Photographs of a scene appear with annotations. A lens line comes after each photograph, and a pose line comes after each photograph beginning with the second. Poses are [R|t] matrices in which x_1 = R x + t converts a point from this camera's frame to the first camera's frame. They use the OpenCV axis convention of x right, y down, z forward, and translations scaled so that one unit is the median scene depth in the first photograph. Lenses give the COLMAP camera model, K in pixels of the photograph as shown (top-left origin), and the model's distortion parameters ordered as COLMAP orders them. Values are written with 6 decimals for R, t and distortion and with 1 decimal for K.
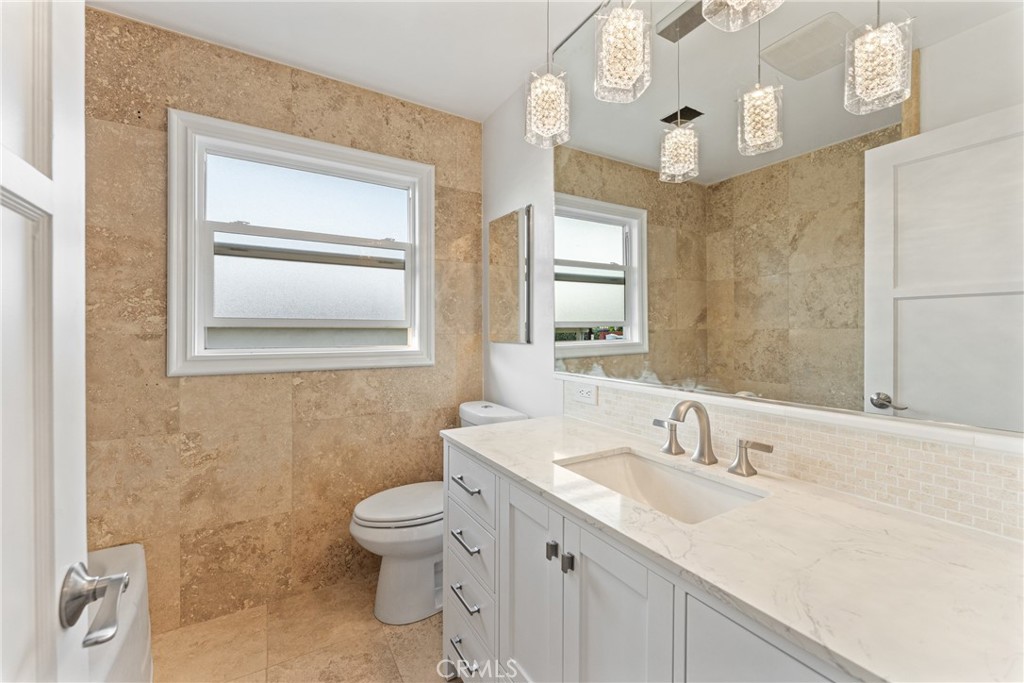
lens RADIAL K [[411.2, 0, 510.0], [0, 411.2, 336.1], [0, 0, 1]] dist [-0.000586, -0.000523]
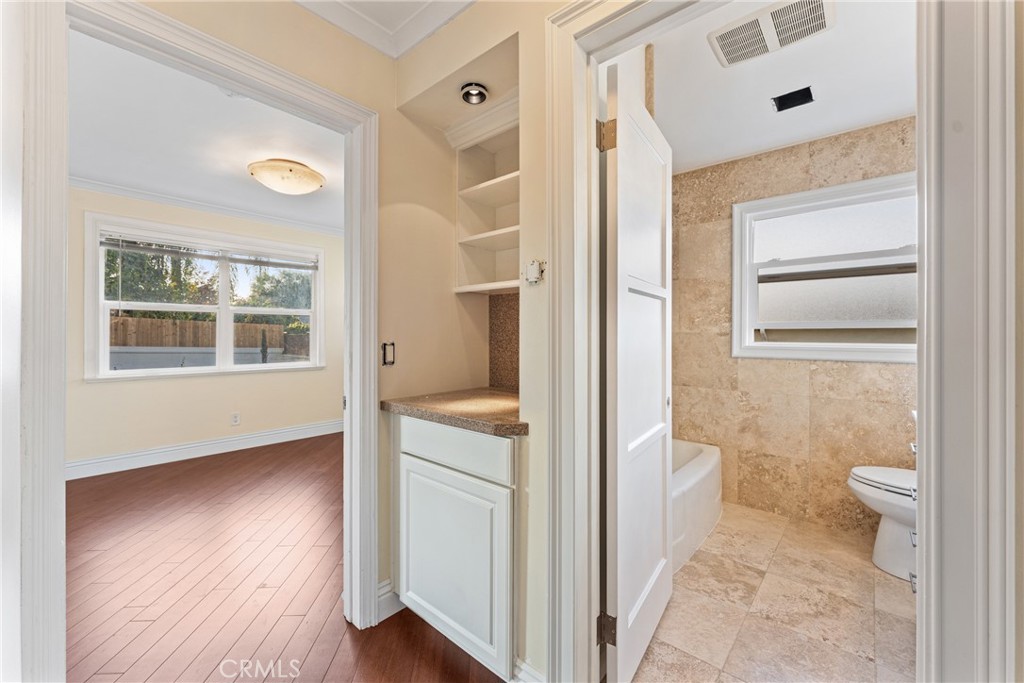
lens RADIAL K [[411.2, 0, 510.3], [0, 411.2, 331.2], [0, 0, 1]] dist [-0.000586, -0.000523]
pose [[0.314499, -0.006555, -0.949235, 0.500896], [-0.008505, 0.999917, -0.009723, 0.011977], [0.949220, 0.011131, 0.314417, -0.422014]]
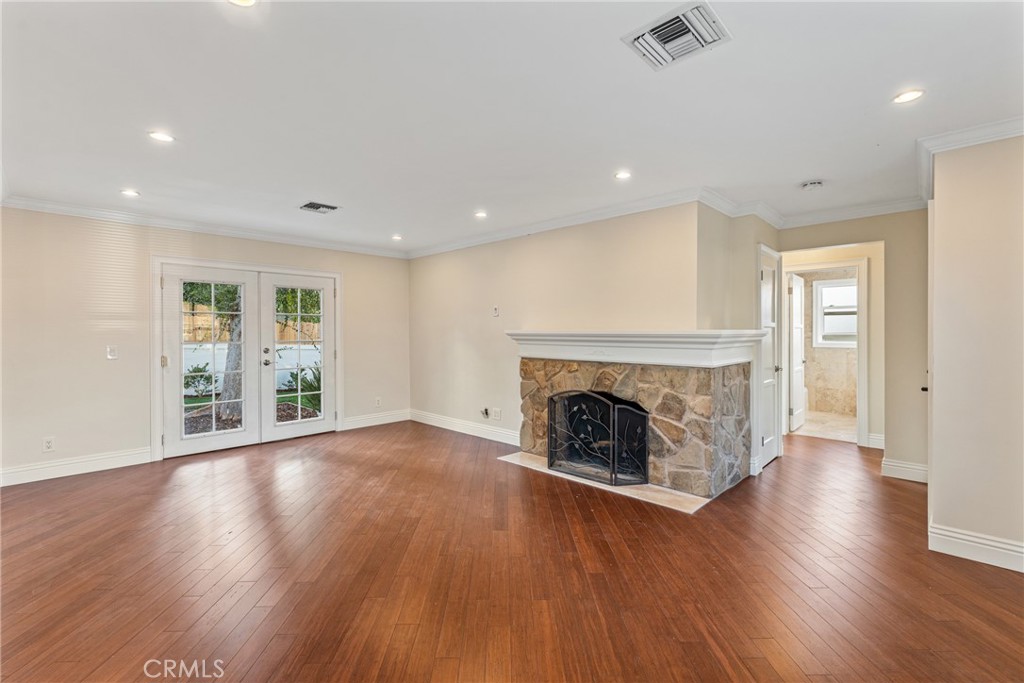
lens RADIAL K [[439.7, 0, 514.9], [0, 439.7, 332.7], [0, 0, 1]] dist [-0.001989, 0.000006]
pose [[0.269326, -0.002984, -0.963044, 2.360974], [-0.003394, 0.999986, -0.004047, -0.018939], [0.963043, 0.004358, 0.269312, -2.771710]]
